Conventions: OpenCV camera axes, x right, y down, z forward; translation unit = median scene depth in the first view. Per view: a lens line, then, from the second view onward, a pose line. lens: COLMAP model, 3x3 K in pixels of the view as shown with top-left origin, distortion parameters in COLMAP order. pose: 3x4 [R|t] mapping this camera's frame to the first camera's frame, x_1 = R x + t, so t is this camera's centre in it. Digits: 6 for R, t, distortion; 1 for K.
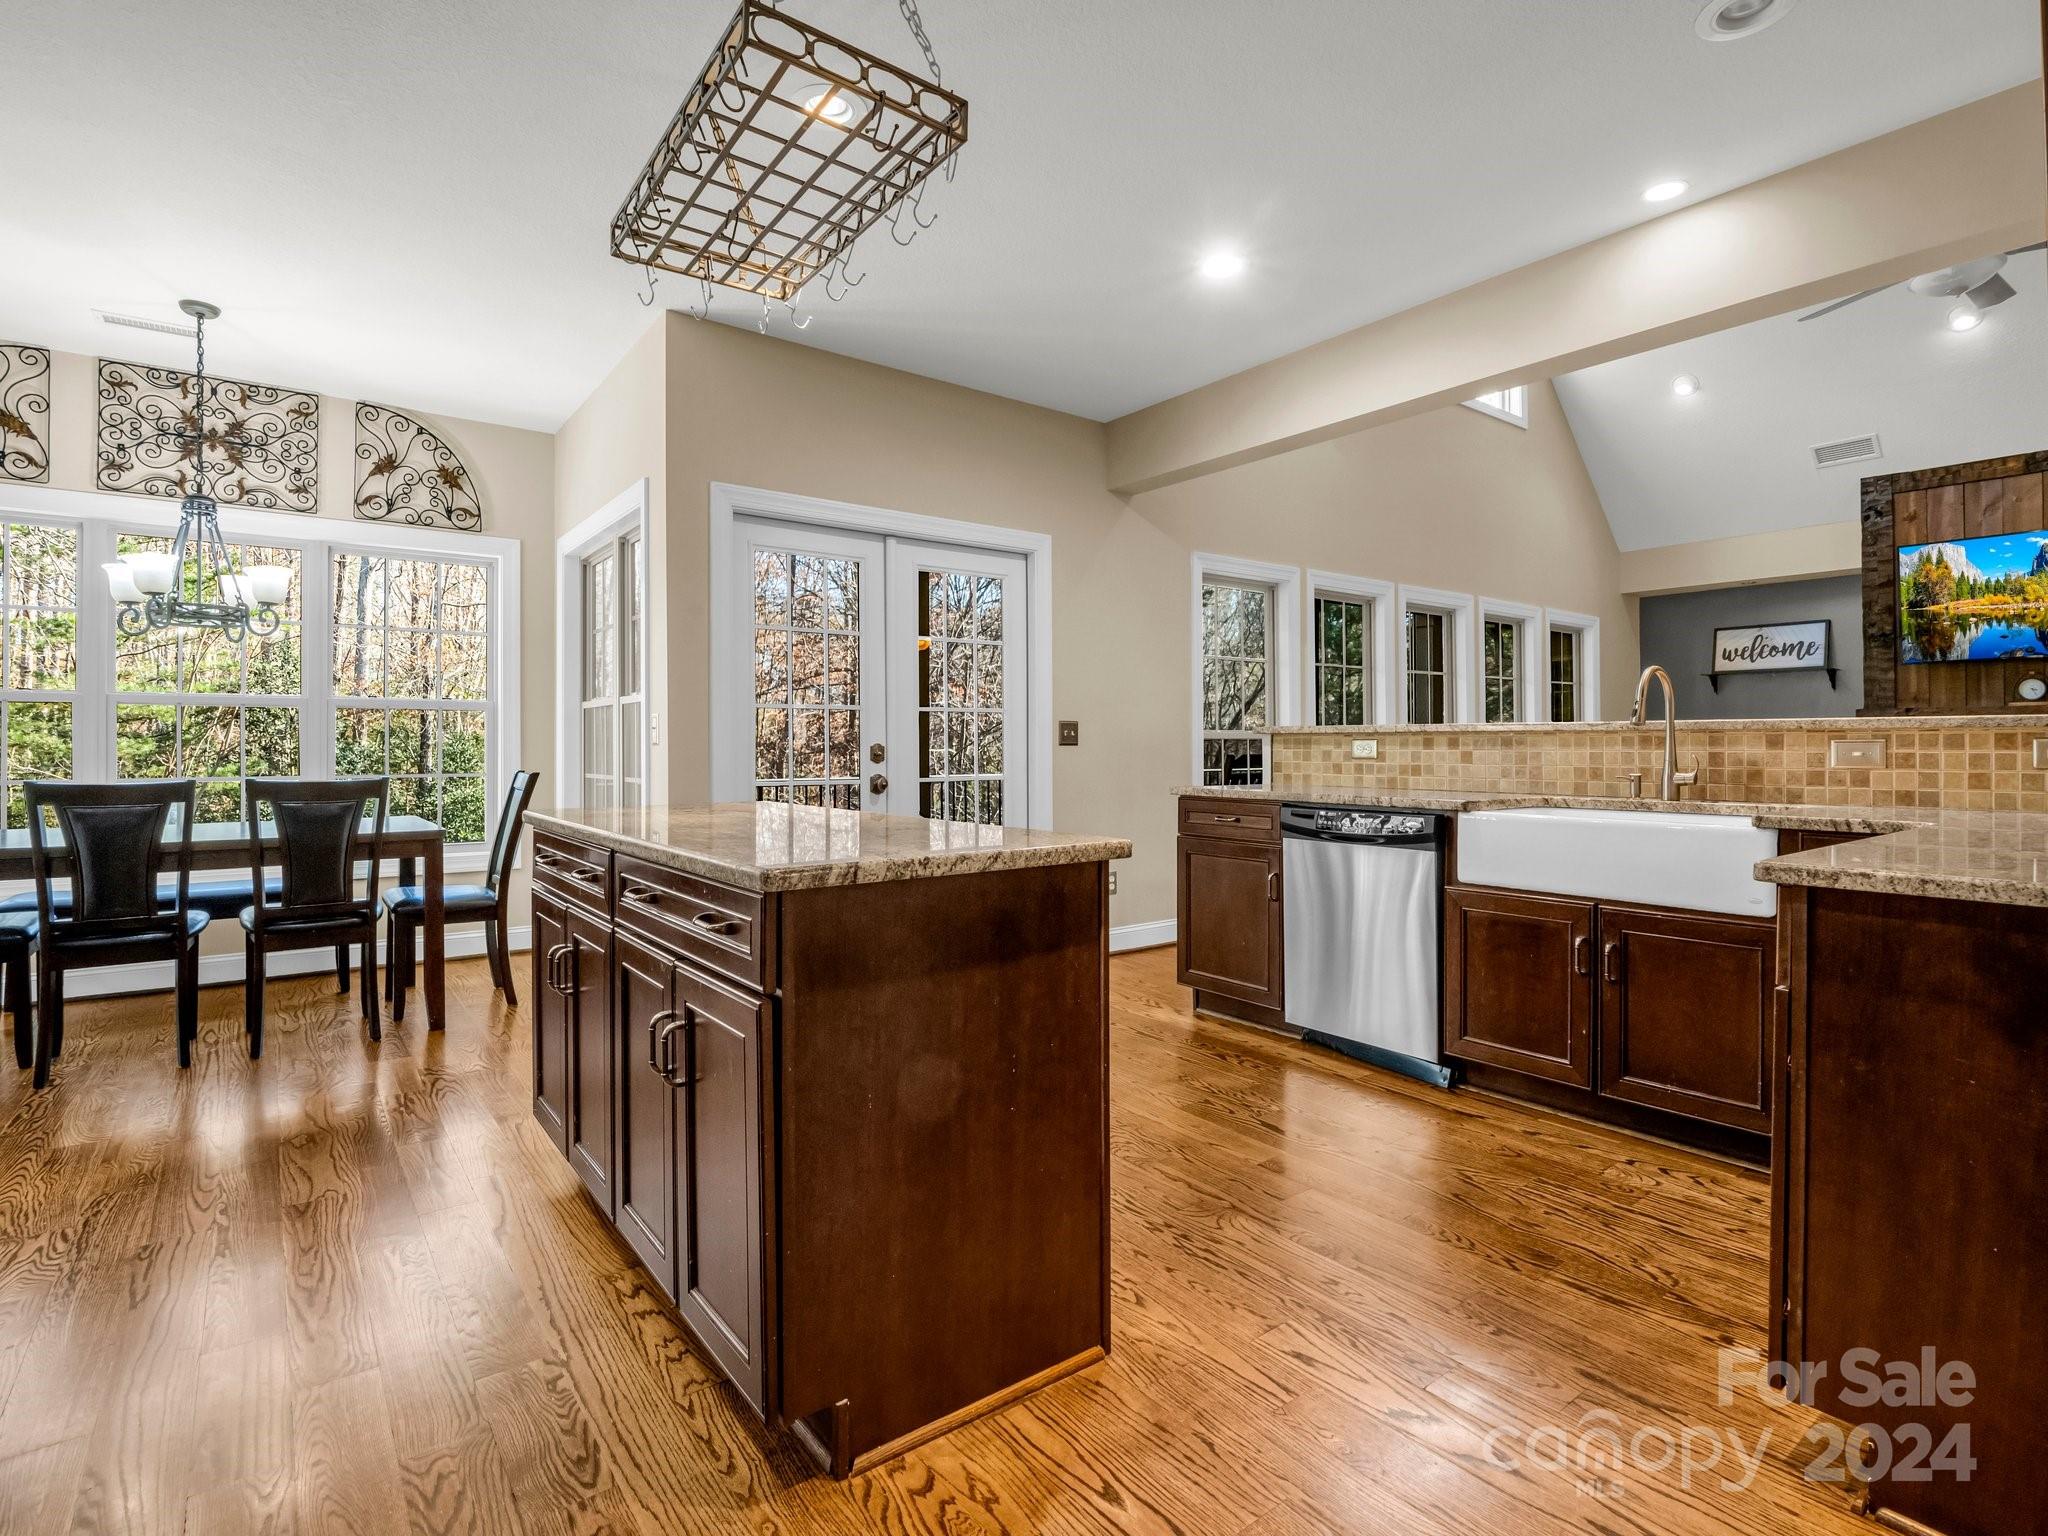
lens RADIAL K [[1011.7, 0, 1027.8], [0, 1011.7, 749.0], [0, 0, 1]] dist [-0.008270, -0.005628]
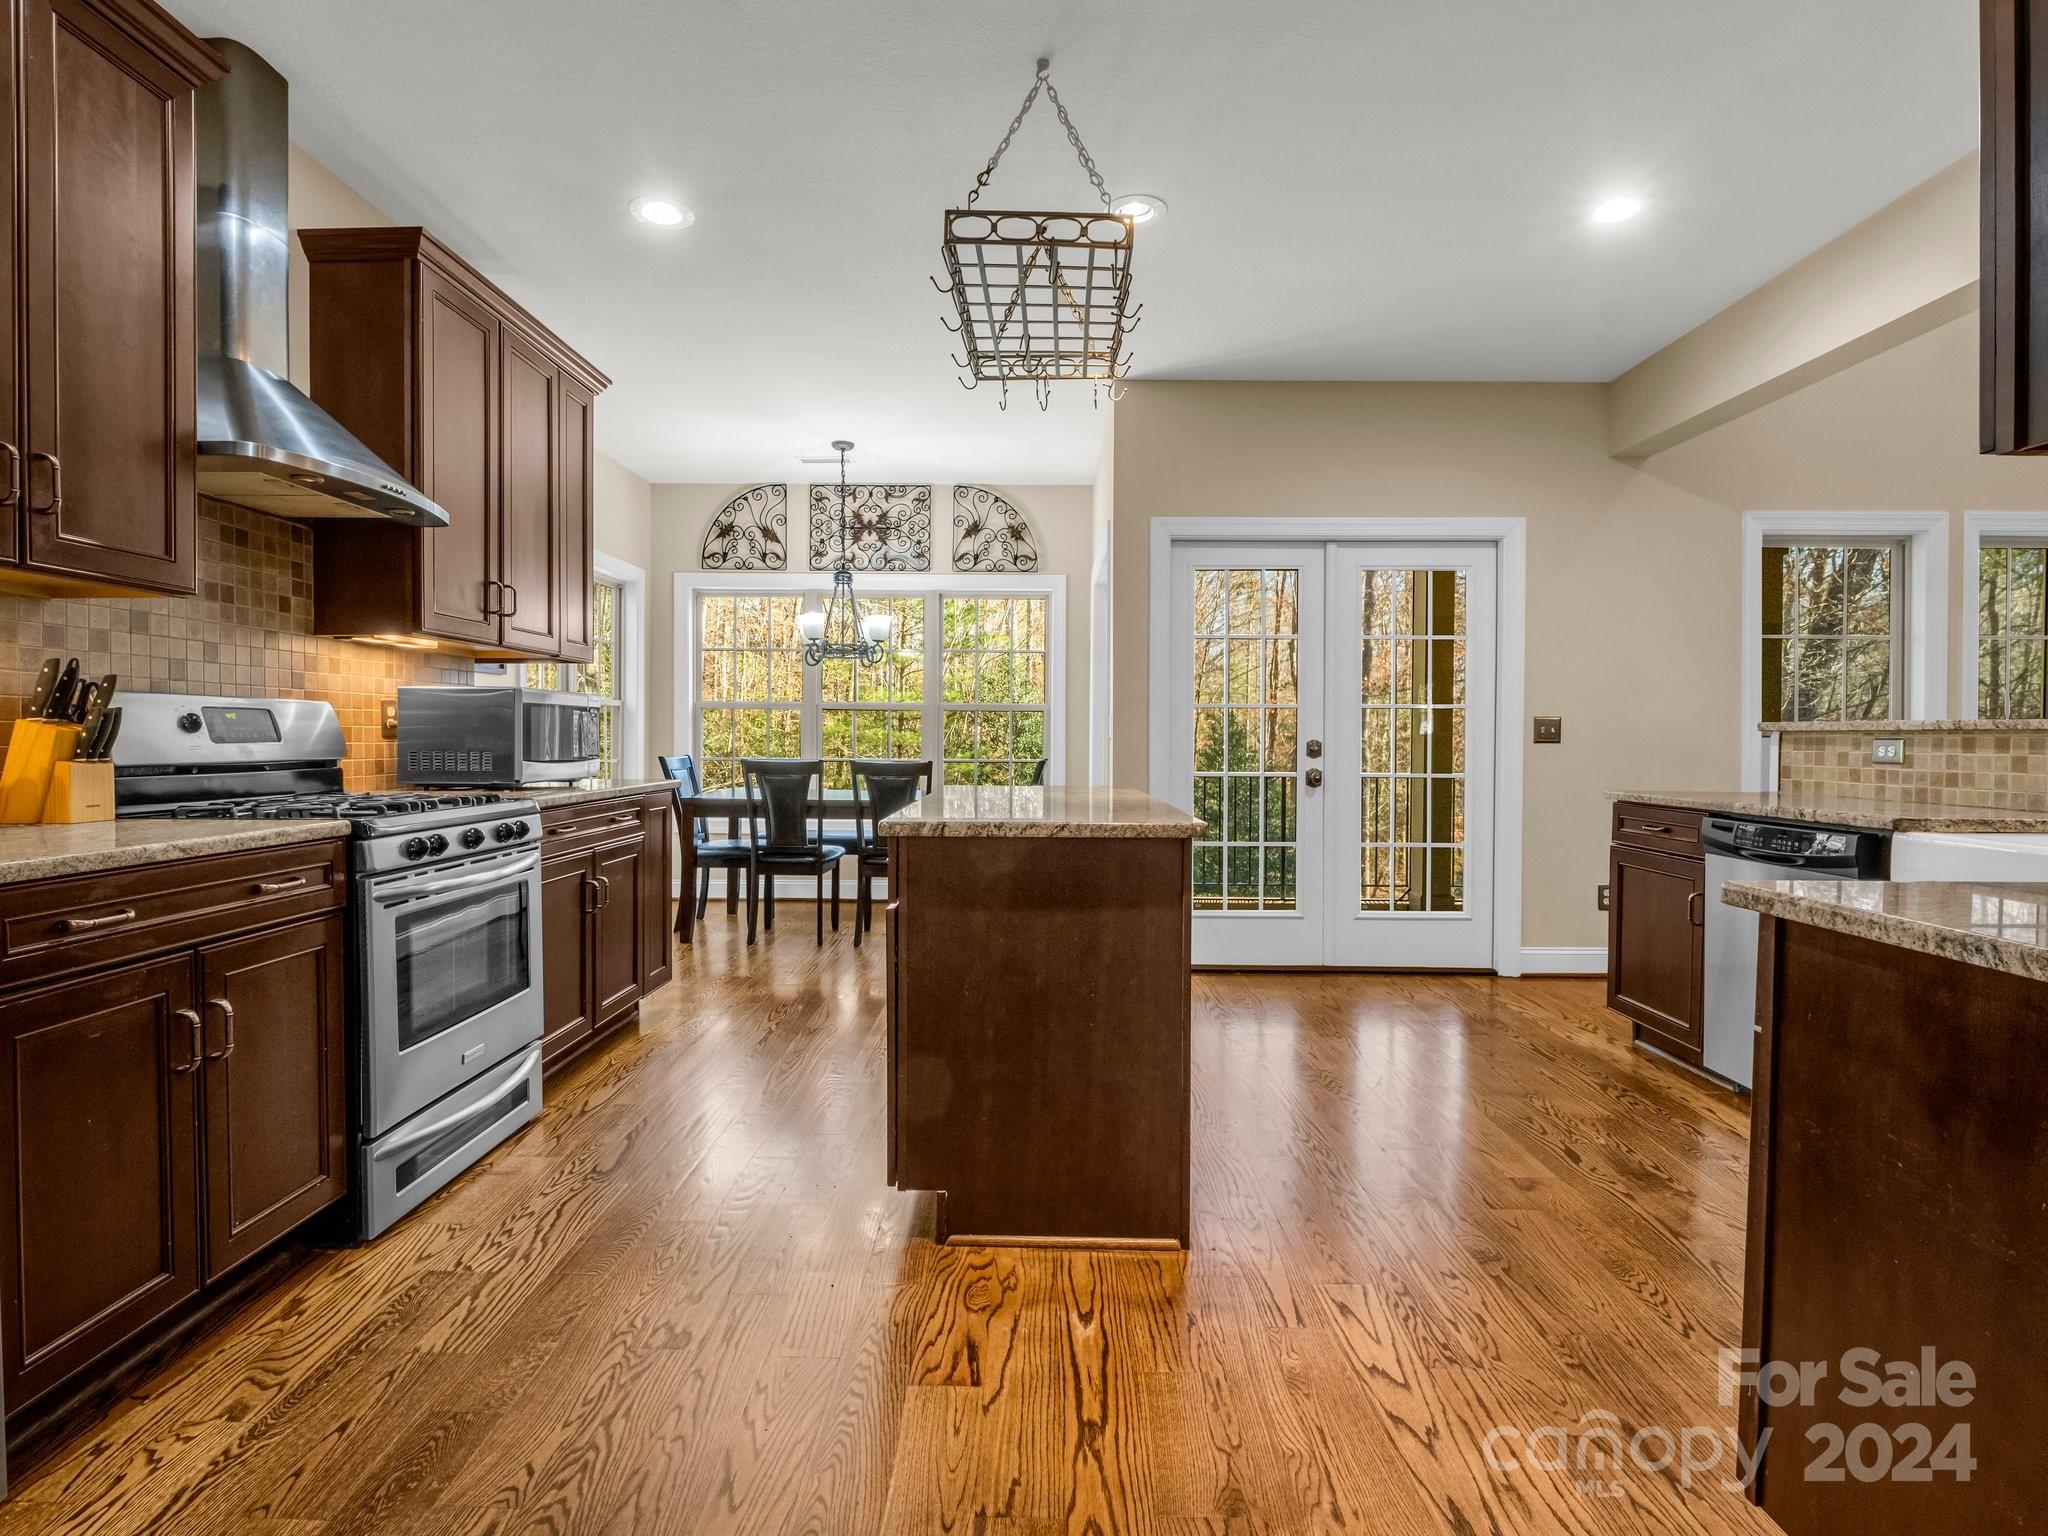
lens RADIAL K [[1011.7, 0, 1027.9], [0, 1011.7, 765.0], [0, 0, 1]] dist [-0.008270, -0.005628]
pose [[0.789223, 0.022288, -0.613703, 0.298200], [-0.009428, 0.999663, 0.024179, -0.001870], [0.614035, -0.013297, 0.789167, -0.025588]]
